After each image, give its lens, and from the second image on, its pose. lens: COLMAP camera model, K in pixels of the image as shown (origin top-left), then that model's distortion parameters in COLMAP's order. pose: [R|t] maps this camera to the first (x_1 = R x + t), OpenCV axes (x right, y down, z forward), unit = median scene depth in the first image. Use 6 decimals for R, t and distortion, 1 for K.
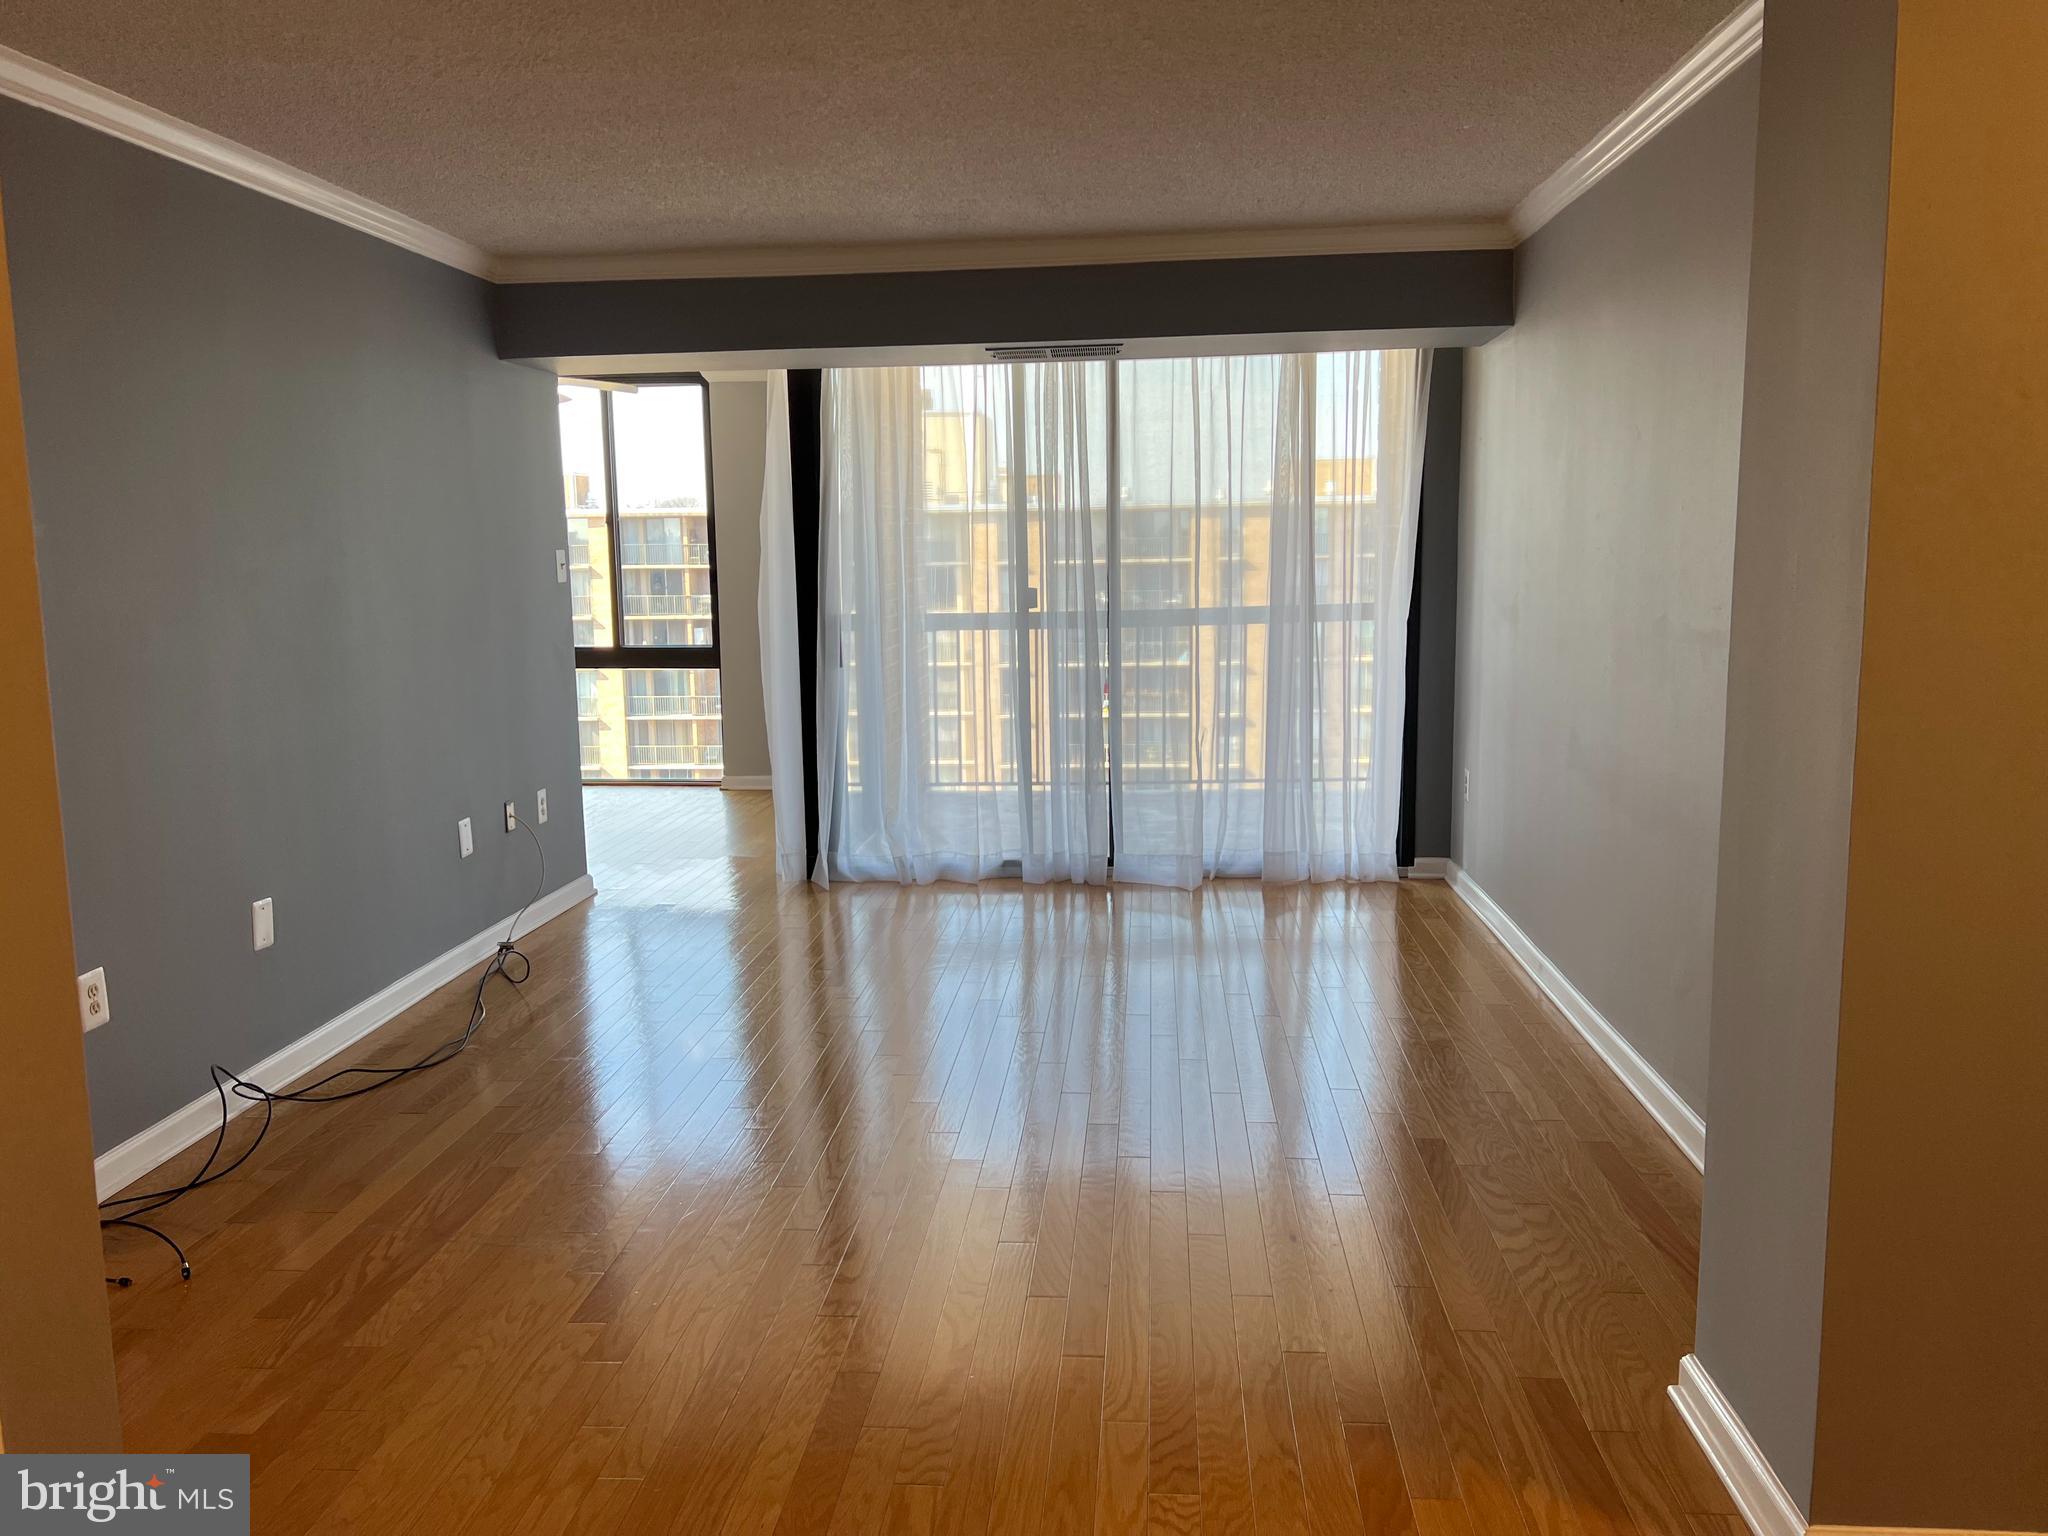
lens RADIAL K [[1550.3, 0, 1011.7], [0, 1550.3, 756.1], [0, 0, 1]] dist [0.071054, -0.077475]
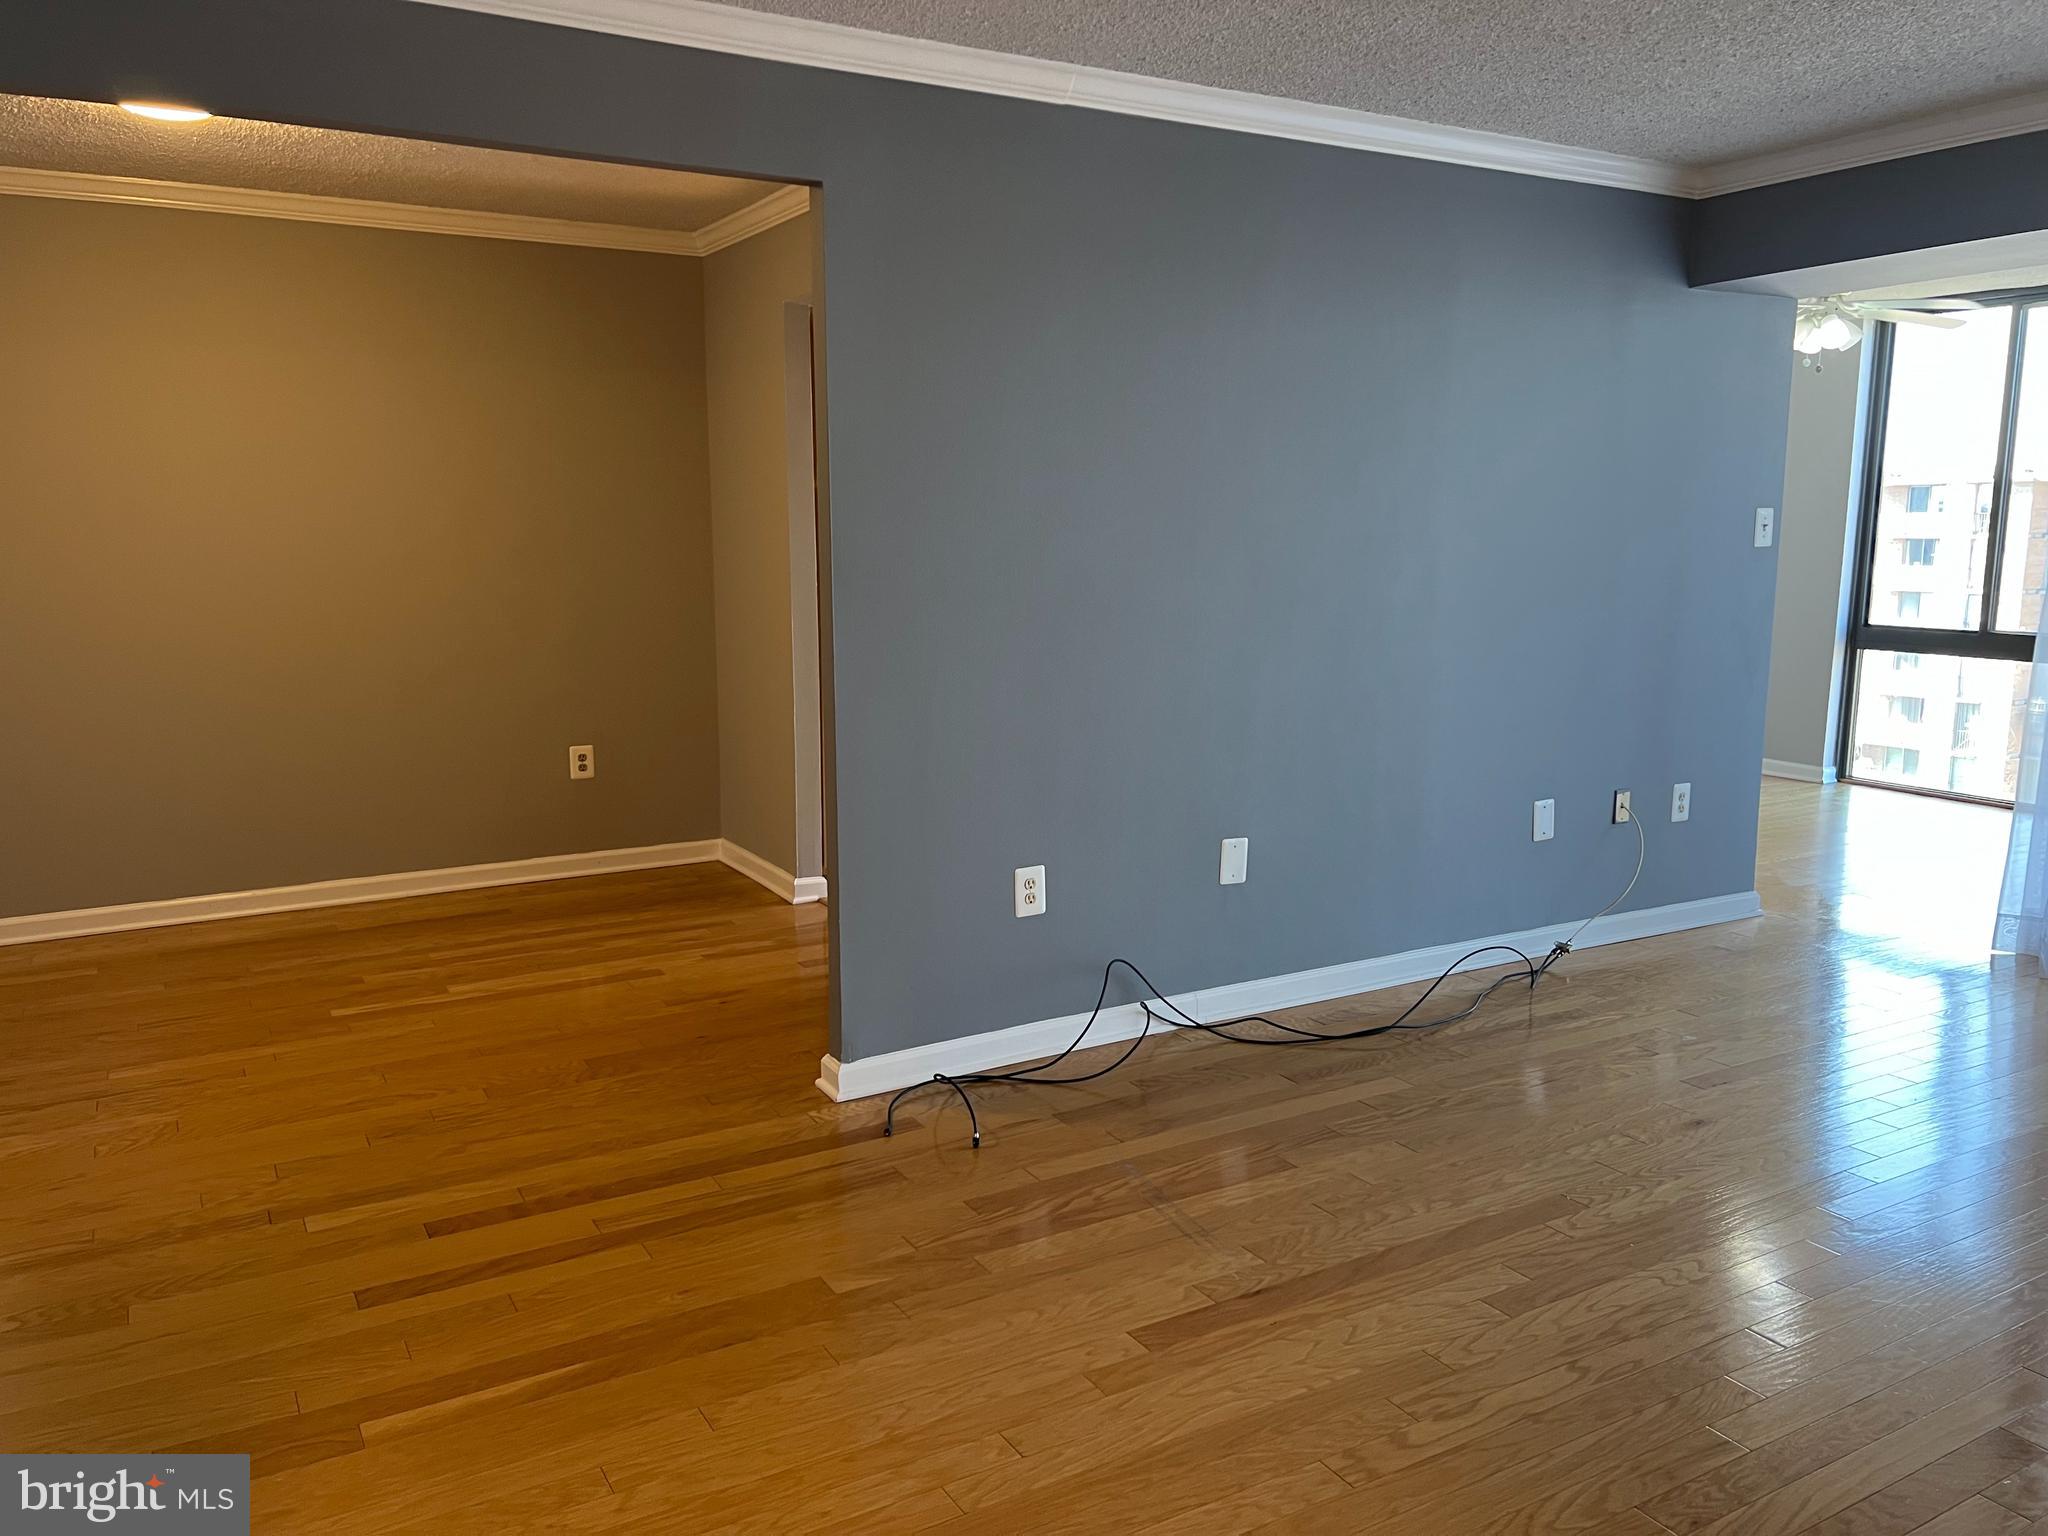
lens RADIAL K [[1550.3, 0, 1022.7], [0, 1550.3, 753.9], [0, 0, 1]] dist [0.071054, -0.077475]
pose [[0.579631, 0.139604, -0.802832, 0.174136], [-0.120869, 0.989047, 0.084719, -0.022889], [0.805865, 0.047932, 0.590156, 0.176667]]
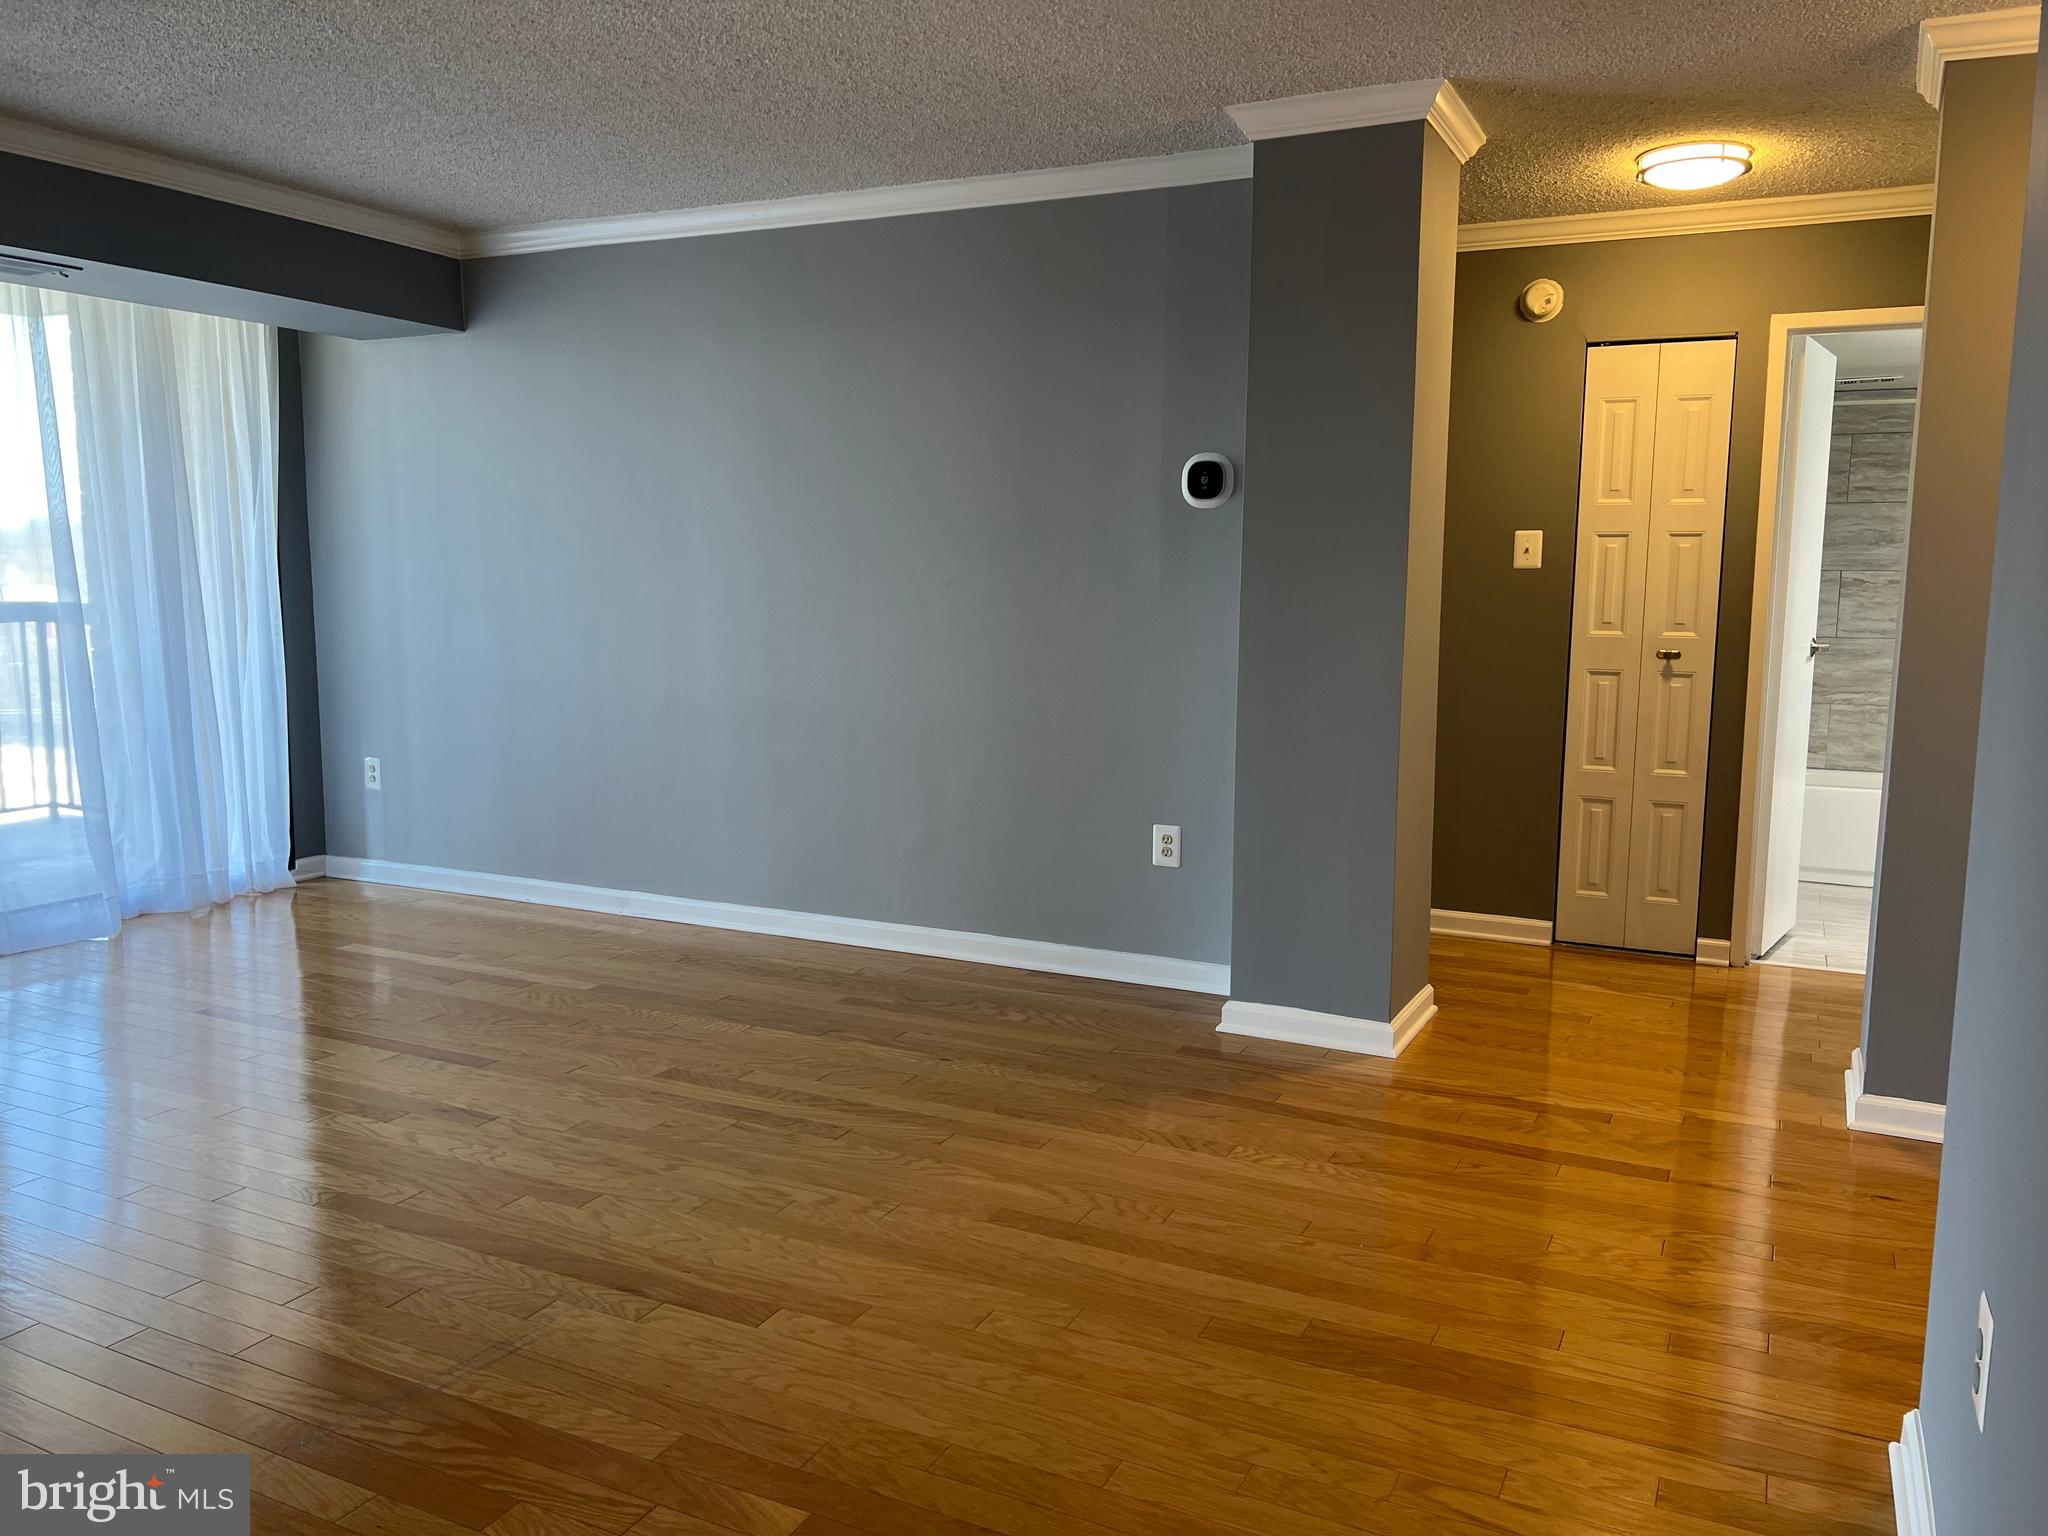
lens RADIAL K [[1550.3, 0, 1035.8], [0, 1550.3, 767.1], [0, 0, 1]] dist [0.071054, -0.077475]
pose [[0.356920, -0.099860, 0.928782, -0.479199], [0.110155, 0.991832, 0.064307, -0.002825], [-0.927617, 0.079357, 0.365005, 0.222742]]
